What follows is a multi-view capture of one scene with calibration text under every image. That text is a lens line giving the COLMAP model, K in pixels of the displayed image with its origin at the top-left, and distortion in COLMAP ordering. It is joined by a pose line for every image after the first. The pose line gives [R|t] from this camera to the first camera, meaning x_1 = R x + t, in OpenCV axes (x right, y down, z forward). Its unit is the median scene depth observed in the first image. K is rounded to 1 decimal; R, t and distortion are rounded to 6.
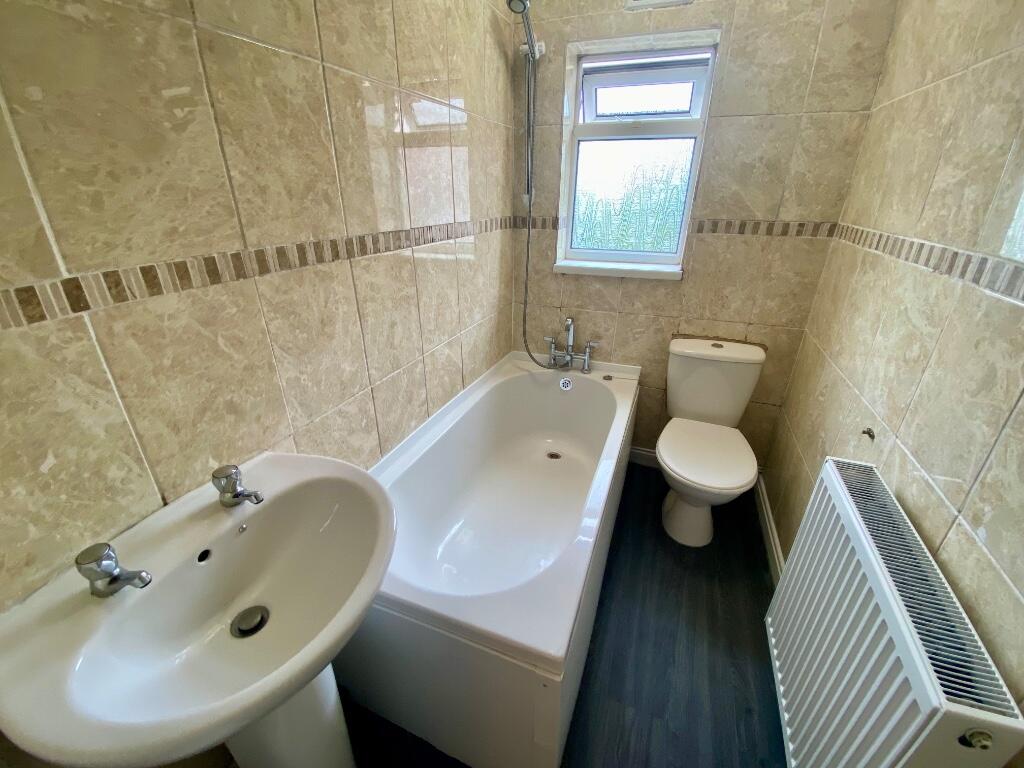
lens RADIAL K [[416.3, 0, 512.0], [0, 416.3, 384.0], [0, 0, 1]] dist [0.001295, -0.013690]
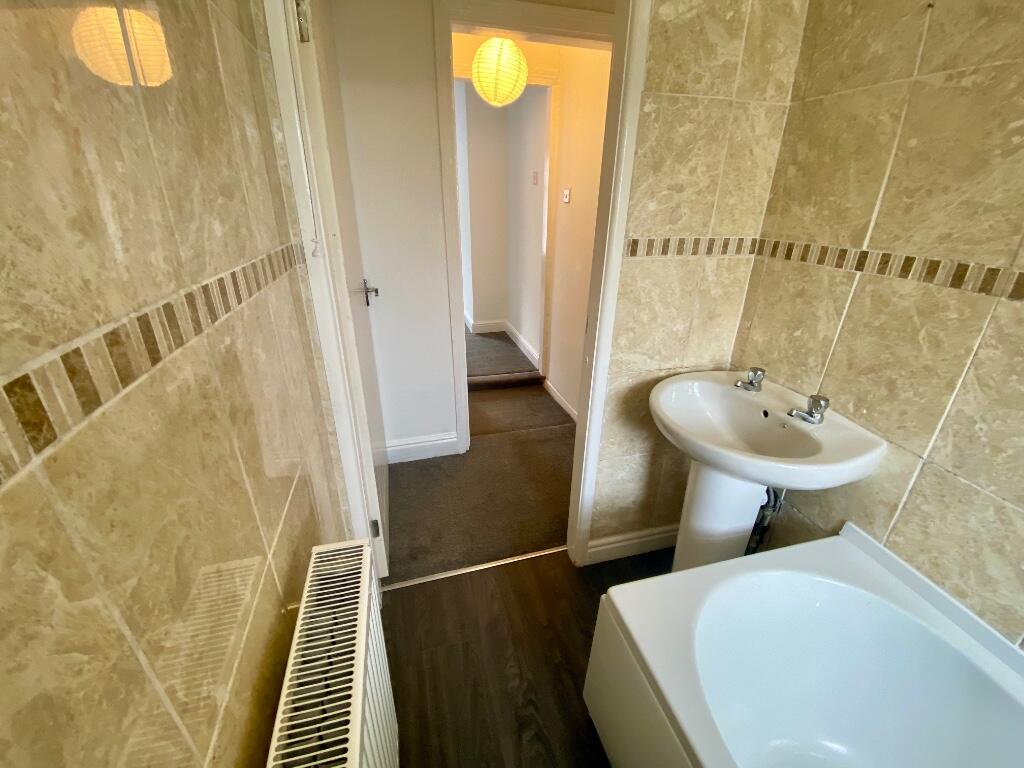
lens RADIAL K [[416.3, 0, 512.0], [0, 416.3, 384.0], [0, 0, 1]] dist [0.001295, -0.013690]
pose [[-0.809625, 0.222839, -0.543001, 1.007903], [-0.261255, 0.691612, 0.673364, -0.551322], [0.525598, 0.687034, -0.501728, 1.242365]]
